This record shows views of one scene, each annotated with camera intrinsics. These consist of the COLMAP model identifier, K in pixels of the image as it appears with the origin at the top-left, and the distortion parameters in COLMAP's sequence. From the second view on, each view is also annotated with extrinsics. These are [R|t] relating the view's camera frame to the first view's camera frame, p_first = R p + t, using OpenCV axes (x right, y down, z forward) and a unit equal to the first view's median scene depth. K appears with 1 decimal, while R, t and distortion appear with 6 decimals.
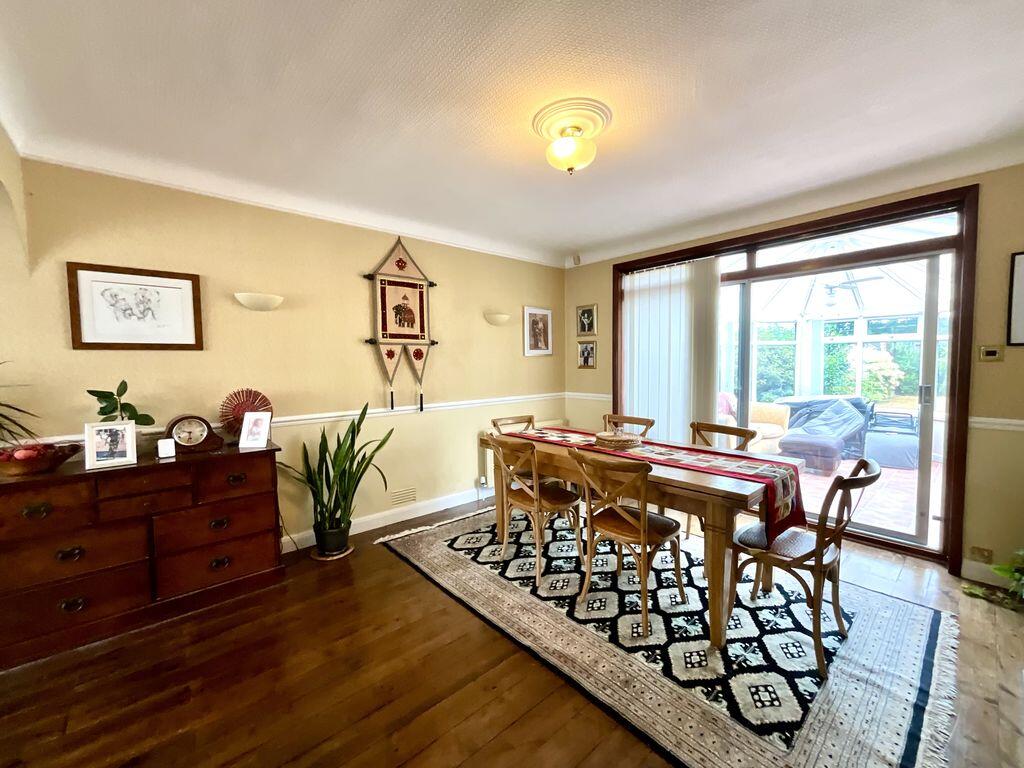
lens RADIAL K [[416.1, 0, 512.1], [0, 416.1, 384.2], [0, 0, 1]] dist [0.000710, 0.000110]
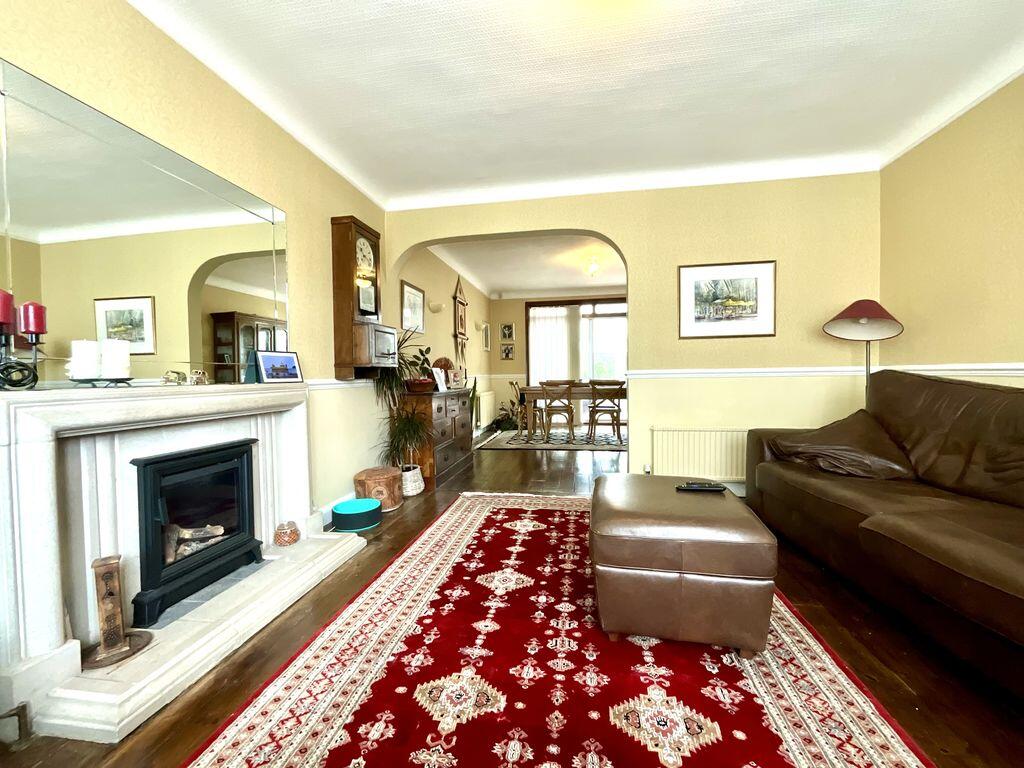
lens RADIAL K [[416.1, 0, 512.8], [0, 416.1, 384.8], [0, 0, 1]] dist [0.000710, 0.000110]
pose [[0.770531, -0.020629, 0.637068, -0.963977], [0.044460, 0.998781, -0.021433, 0.110026], [-0.635850, 0.044838, 0.770509, -0.345016]]
